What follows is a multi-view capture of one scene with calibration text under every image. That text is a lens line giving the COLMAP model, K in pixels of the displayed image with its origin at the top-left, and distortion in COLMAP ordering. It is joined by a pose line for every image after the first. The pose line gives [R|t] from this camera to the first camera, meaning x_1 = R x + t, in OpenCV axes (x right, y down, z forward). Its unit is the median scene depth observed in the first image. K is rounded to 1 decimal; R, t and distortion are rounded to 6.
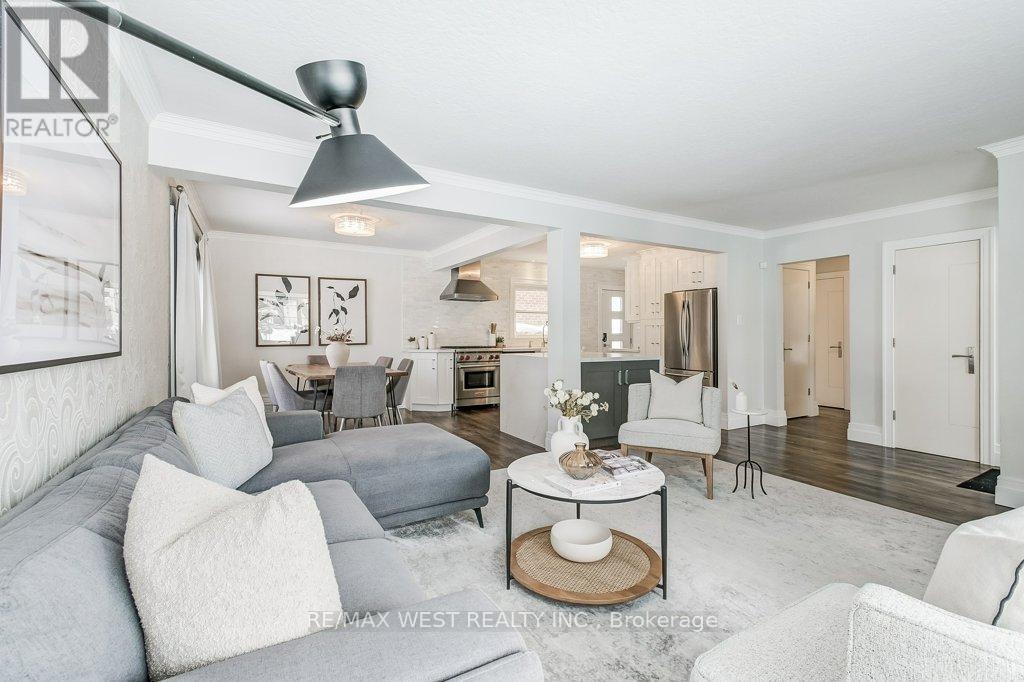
lens RADIAL K [[451.8, 0, 512.0], [0, 451.8, 341.0], [0, 0, 1]] dist [0.010441, -0.000008]
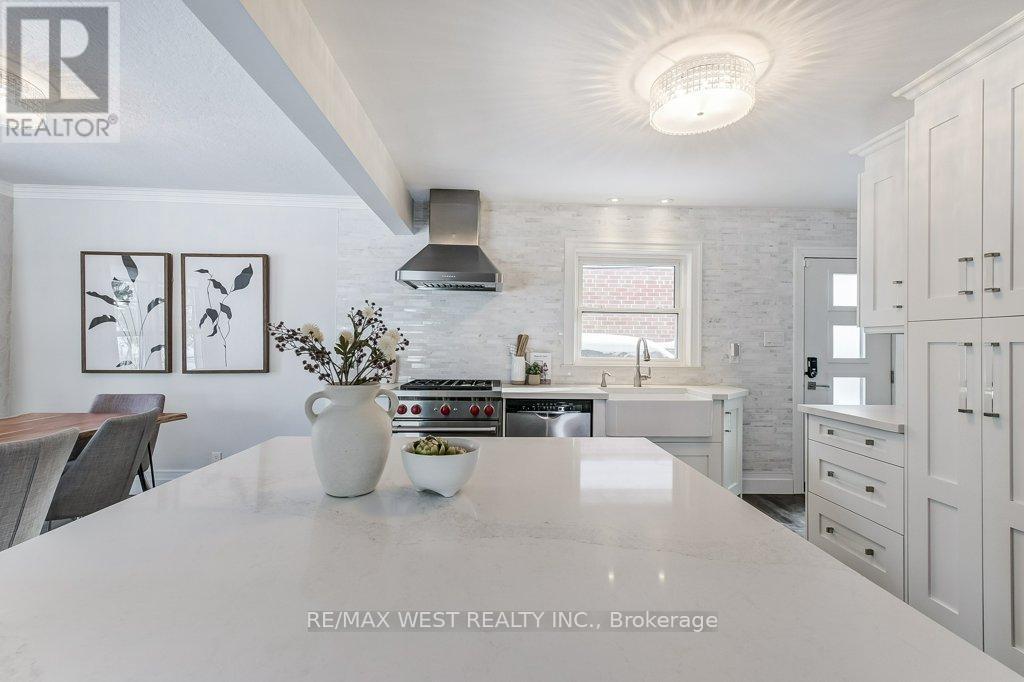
lens RADIAL K [[451.8, 0, 512.0], [0, 451.8, 341.0], [0, 0, 1]] dist [0.010441, -0.000008]
pose [[0.891006, 0.006061, -0.453951, 0.200512], [-0.019174, 0.999521, -0.024288, -0.023589], [0.453587, 0.030345, 0.890695, 0.658921]]
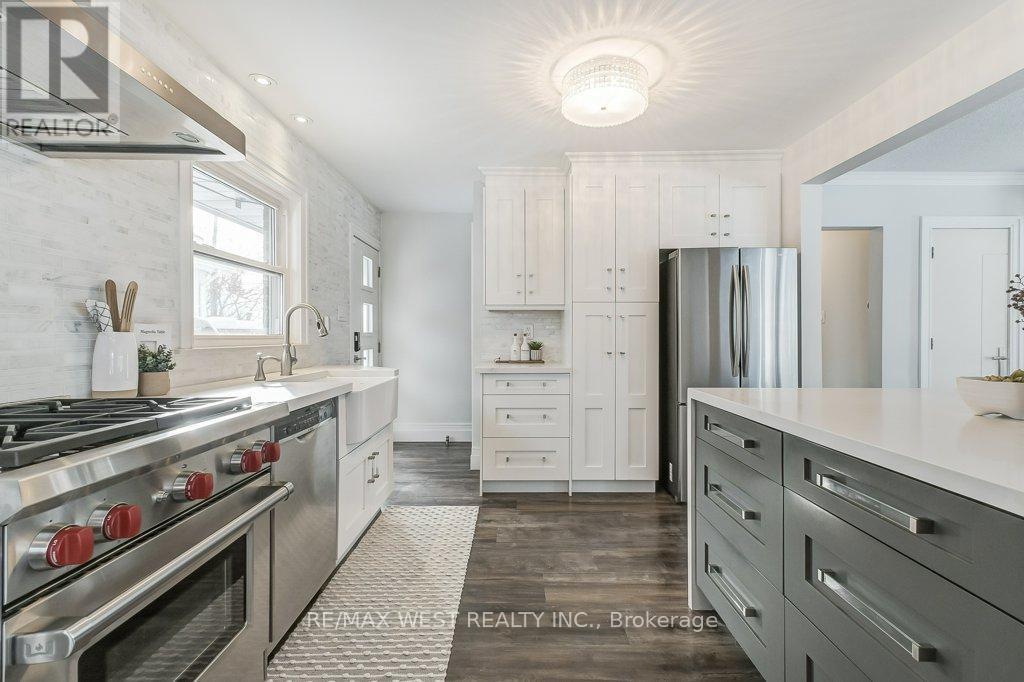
lens RADIAL K [[451.8, 0, 512.0], [0, 451.8, 341.0], [0, 0, 1]] dist [0.010441, -0.000008]
pose [[0.496329, -0.012232, 0.868048, -0.156778], [0.014550, 0.999878, 0.005770, -0.011932], [-0.868013, 0.009766, 0.496446, 0.870398]]
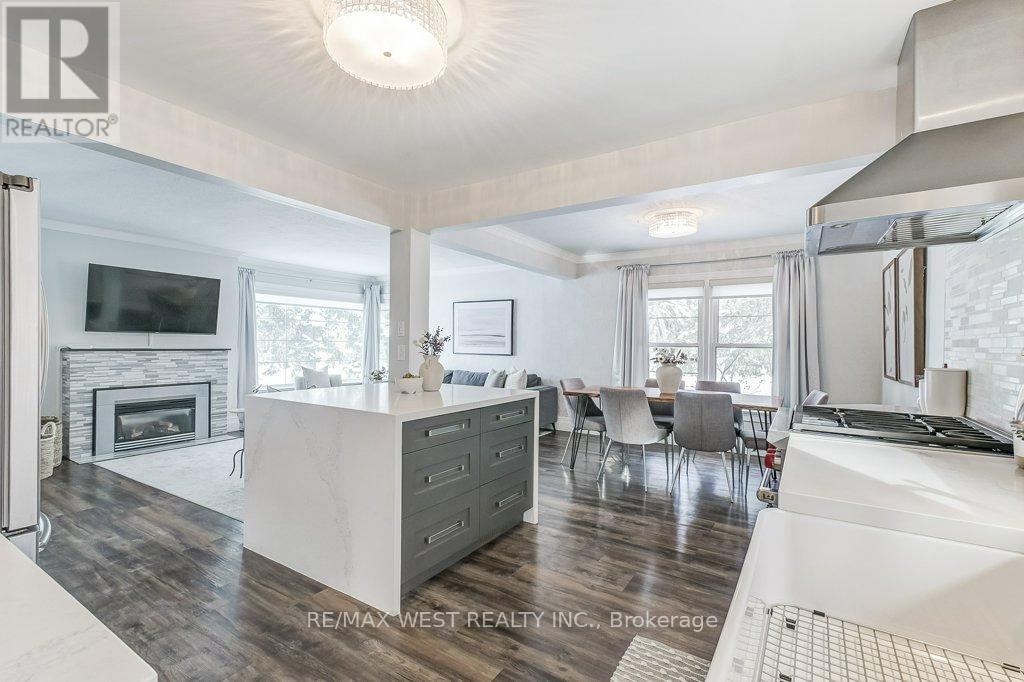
lens RADIAL K [[453.5, 0, 515.8], [0, 453.5, 346.5], [0, 0, 1]] dist [0.002109, 0.000090]
pose [[-0.881997, -0.007171, -0.471201, 0.225769], [-0.019097, 0.999607, 0.020534, -0.032717], [0.470868, 0.027109, -0.881787, 1.228659]]
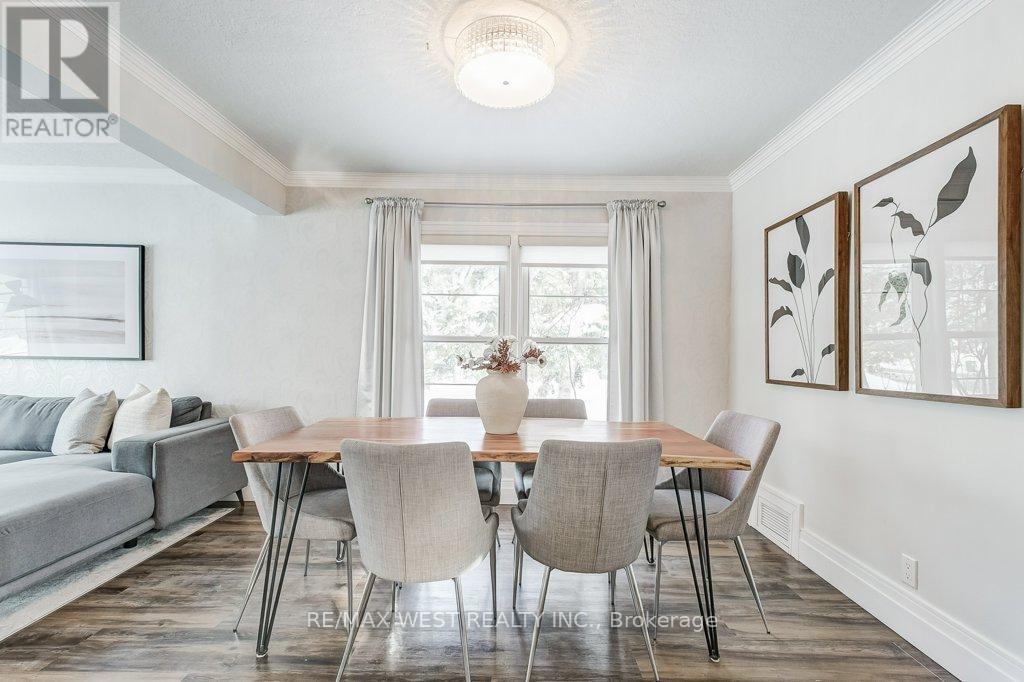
lens RADIAL K [[464.7, 0, 514.5], [0, 464.7, 359.6], [0, 0, 1]] dist [0.014344, -0.000451]
pose [[-0.493294, 0.006017, -0.869842, -0.007852], [-0.027197, 0.999381, 0.022337, -0.014031], [0.869437, 0.034676, -0.492825, 0.926808]]
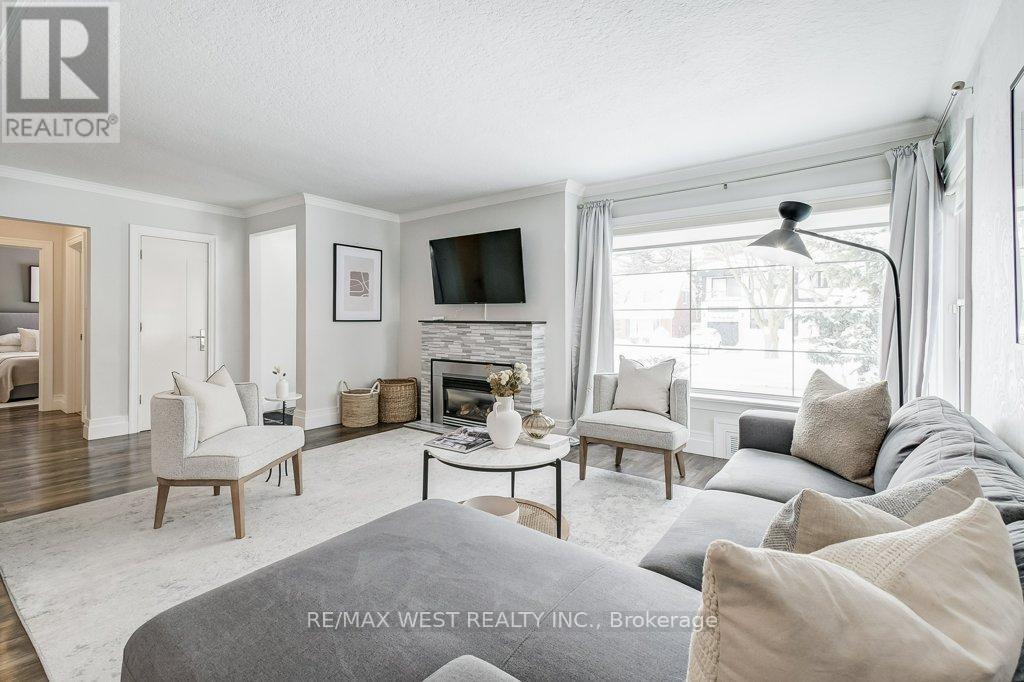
lens RADIAL K [[469.5, 0, 487.1], [0, 469.5, 318.8], [0, 0, 1]] dist [0.011981, 0.000043]
pose [[-0.376041, -0.001593, 0.926602, -0.290968], [0.012673, 0.999896, 0.006862, -0.008610], [-0.926516, 0.014323, -0.375982, 0.481349]]
